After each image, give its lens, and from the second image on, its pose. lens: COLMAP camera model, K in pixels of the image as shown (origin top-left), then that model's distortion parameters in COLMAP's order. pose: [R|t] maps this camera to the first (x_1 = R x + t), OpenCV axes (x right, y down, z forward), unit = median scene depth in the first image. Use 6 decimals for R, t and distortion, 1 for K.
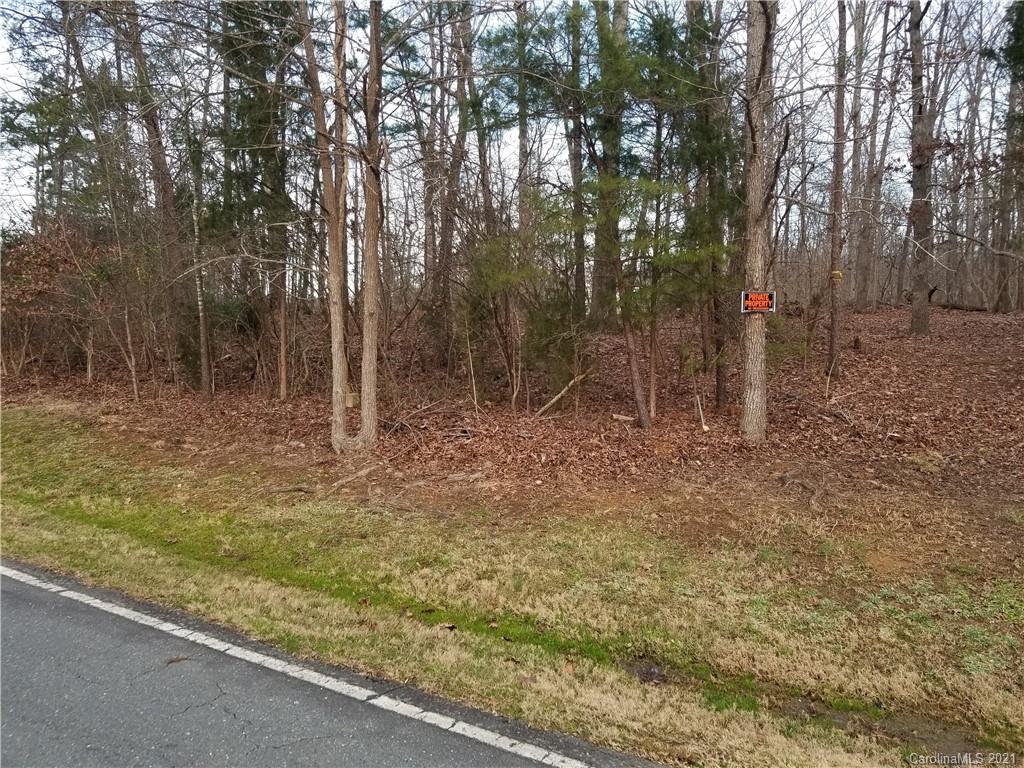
lens RADIAL K [[784.1, 0, 491.9], [0, 784.1, 361.4], [0, 0, 1]] dist [0.063024, -0.099799]
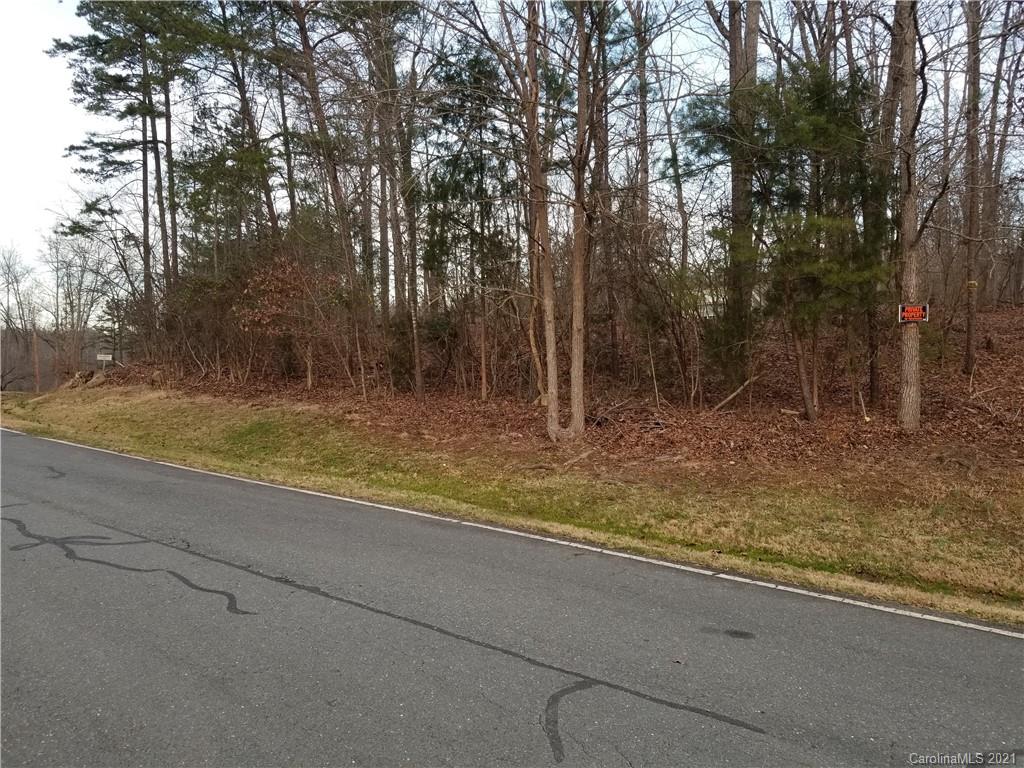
lens RADIAL K [[784.1, 0, 491.9], [0, 784.1, 361.4], [0, 0, 1]] dist [0.063024, -0.099799]
pose [[0.993919, -0.015961, -0.108948, -0.168790], [0.015356, 0.999862, -0.006387, -0.004121], [0.109035, 0.004675, 0.994027, -0.267930]]
